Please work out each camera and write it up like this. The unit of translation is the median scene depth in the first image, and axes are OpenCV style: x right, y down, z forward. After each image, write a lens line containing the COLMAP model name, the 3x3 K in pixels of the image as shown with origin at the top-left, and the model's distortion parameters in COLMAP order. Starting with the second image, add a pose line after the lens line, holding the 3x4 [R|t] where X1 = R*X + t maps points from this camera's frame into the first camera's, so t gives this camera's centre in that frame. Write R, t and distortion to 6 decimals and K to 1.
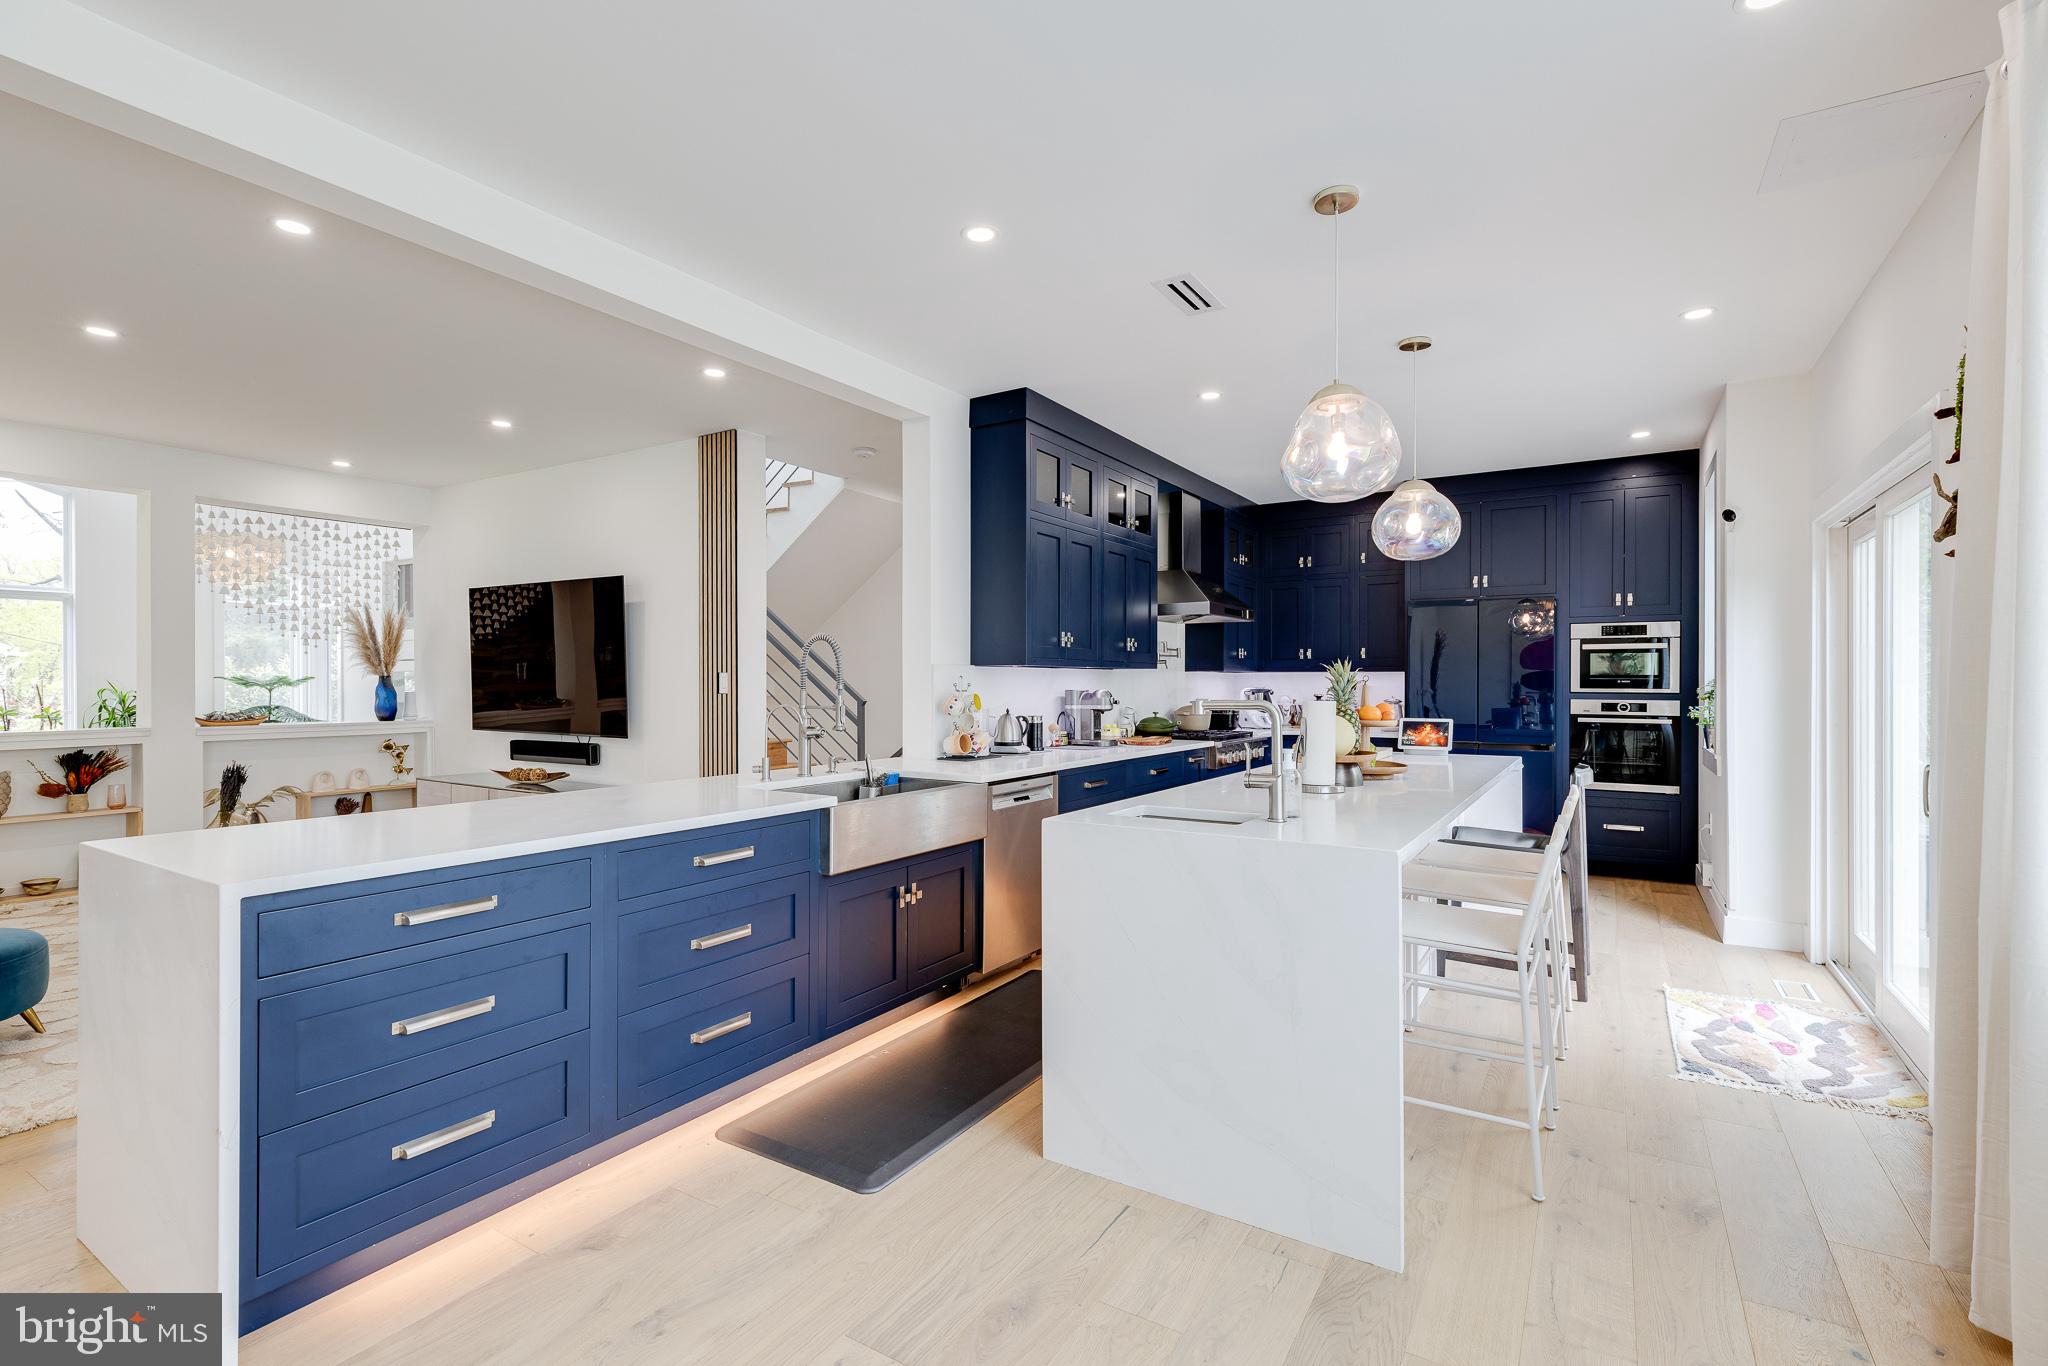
lens RADIAL K [[929.4, 0, 1024.9], [0, 929.4, 685.8], [0, 0, 1]] dist [0.001837, -0.000063]
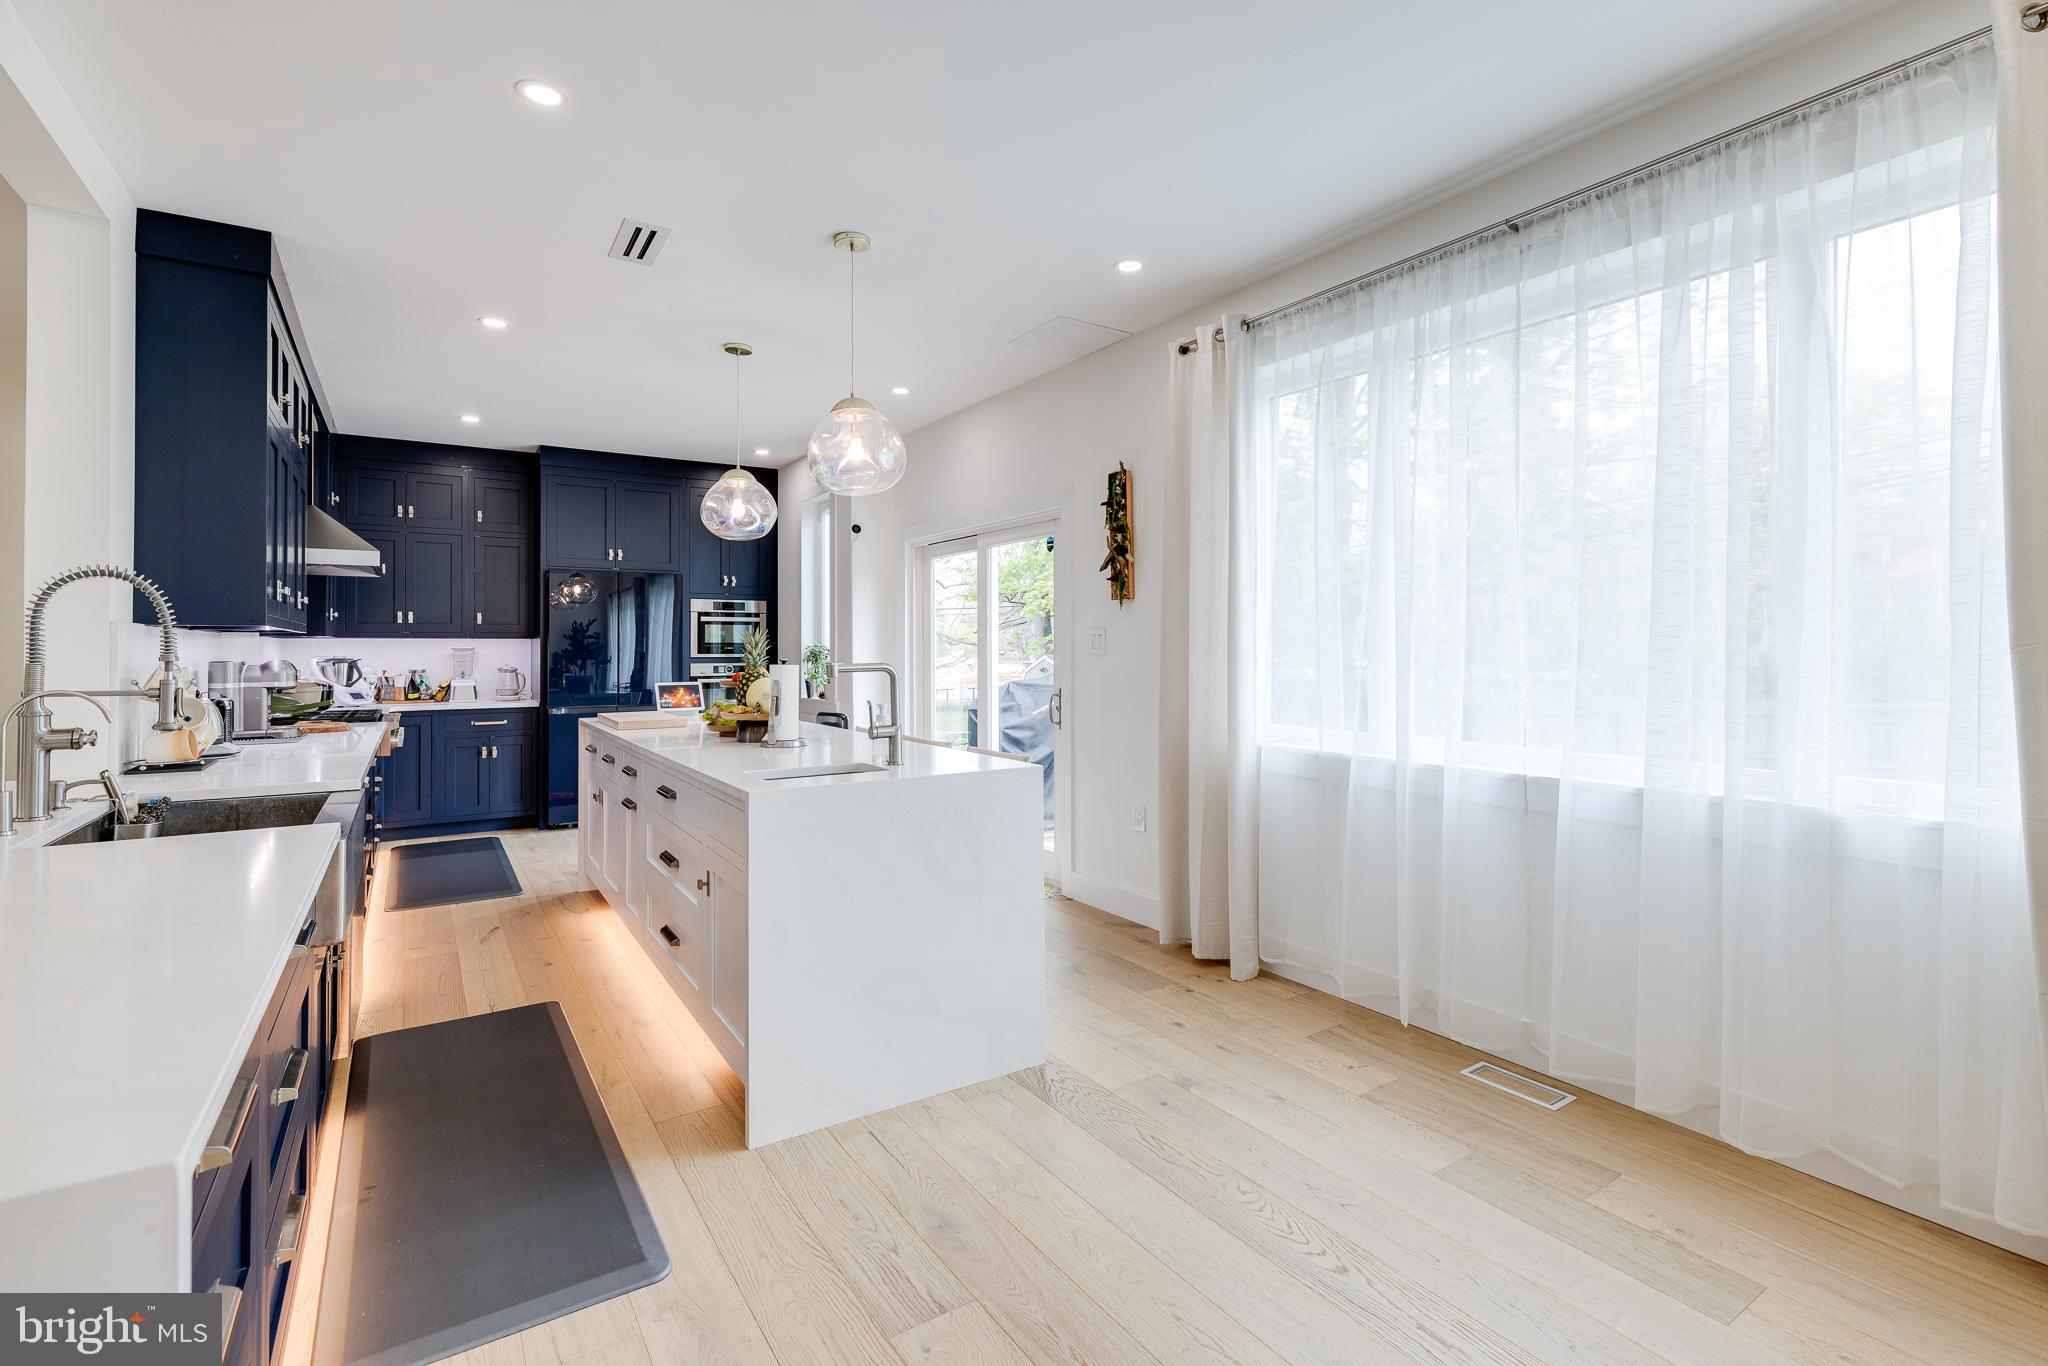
lens RADIAL K [[929.4, 0, 1011.4], [0, 929.4, 645.2], [0, 0, 1]] dist [0.001837, -0.000063]
pose [[0.427103, 0.002242, 0.904200, -0.341836], [0.005851, 0.999969, -0.005243, -0.000042], [-0.904184, 0.007530, 0.427077, 0.164444]]
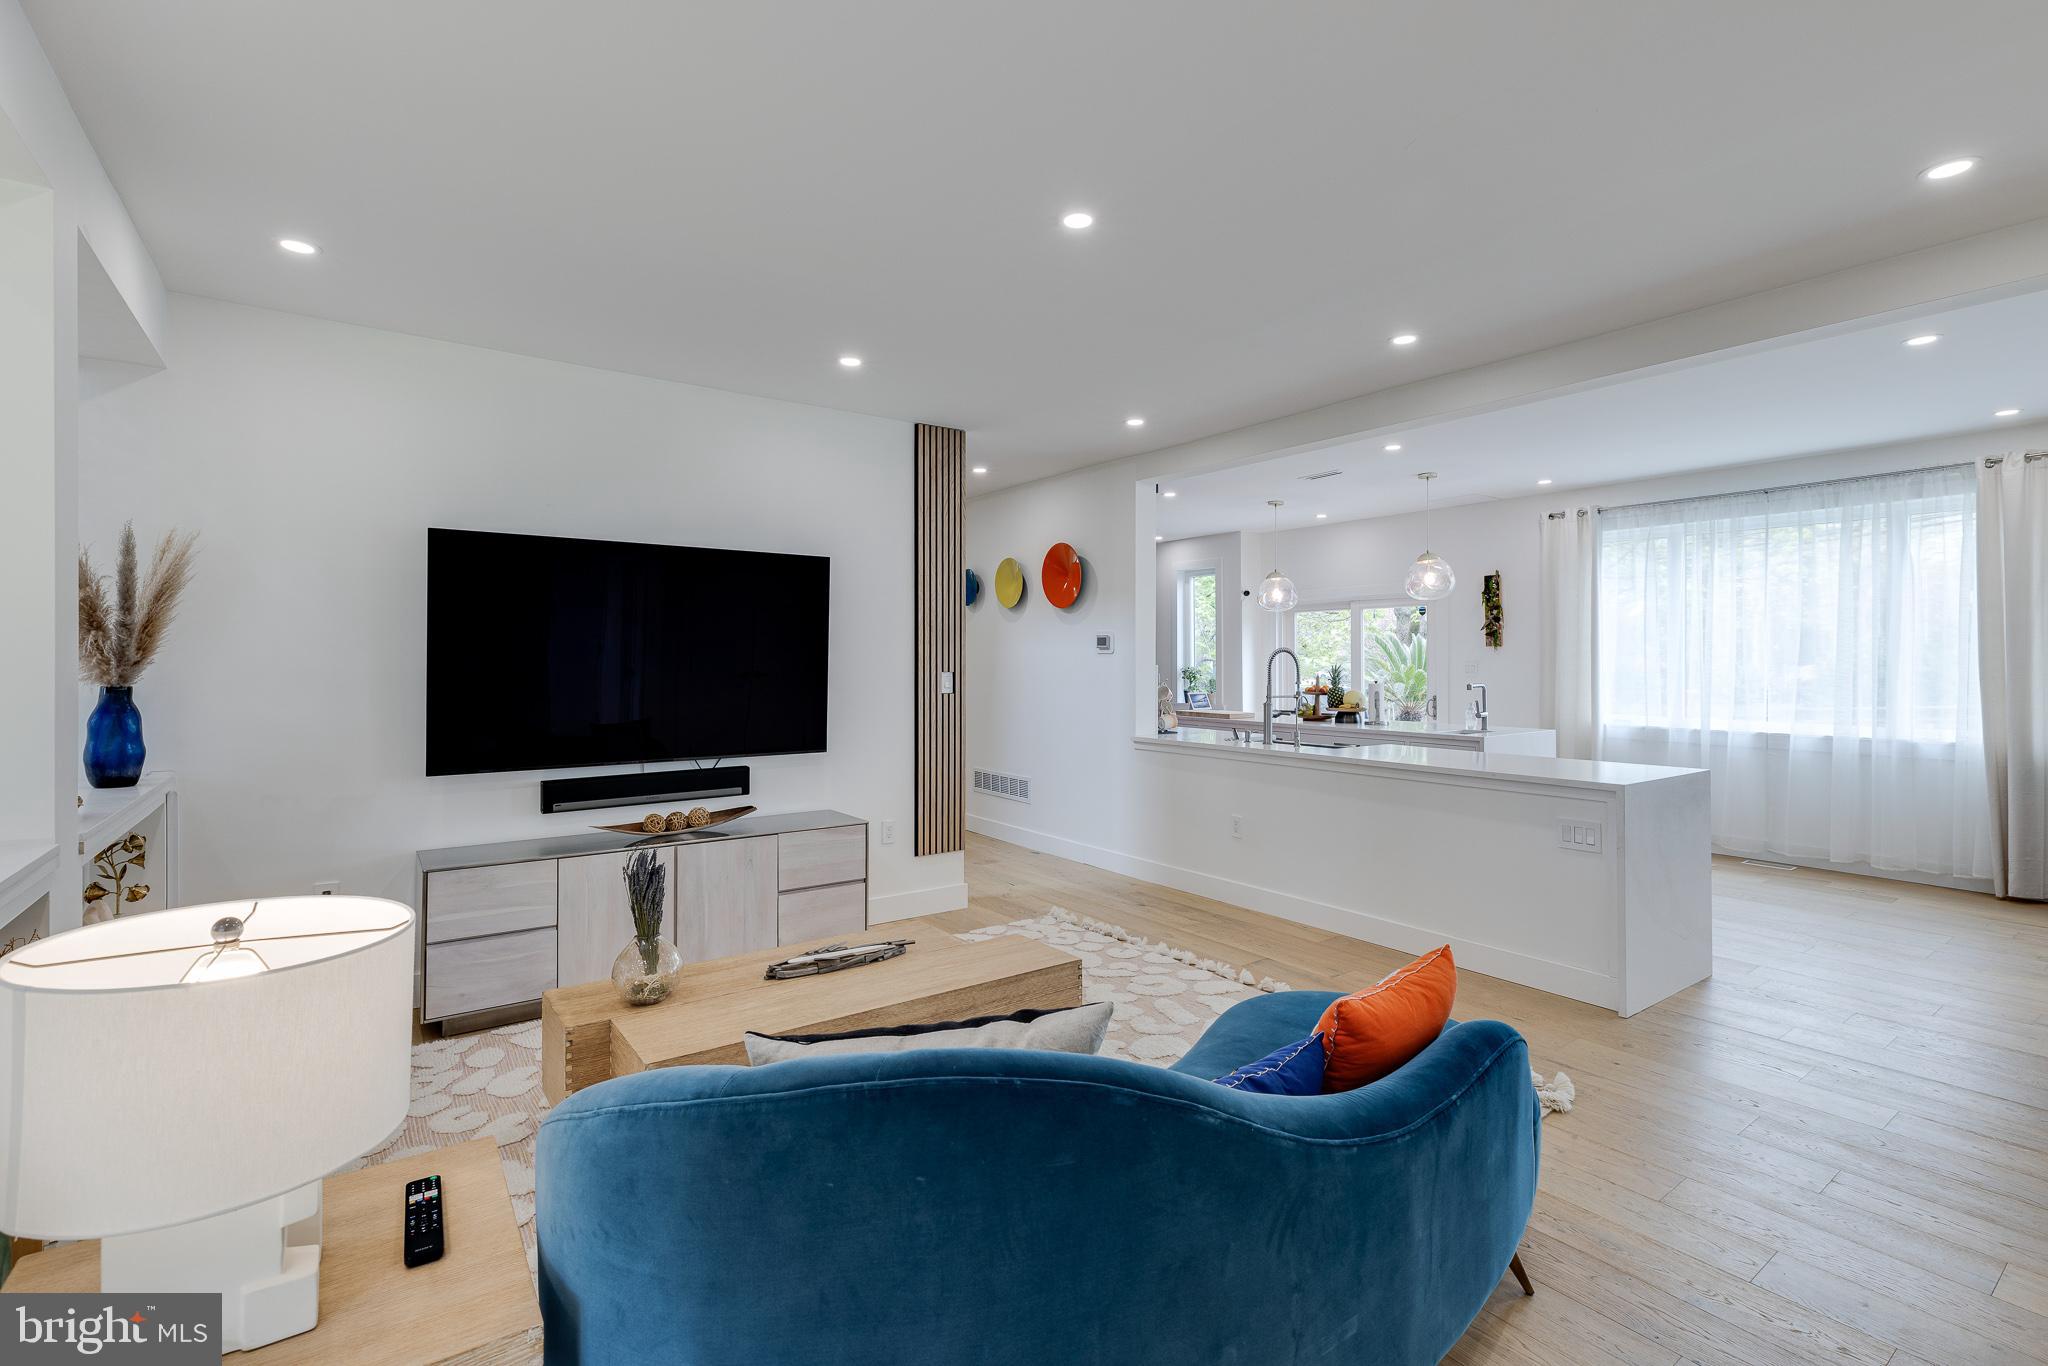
lens RADIAL K [[929.4, 0, 1026.0], [0, 929.4, 661.5], [0, 0, 1]] dist [0.001837, -0.000063]
pose [[0.385590, -0.003276, 0.922664, -1.093970], [0.007680, 0.999970, 0.000341, -0.022689], [-0.922638, 0.006955, 0.385604, 0.494977]]
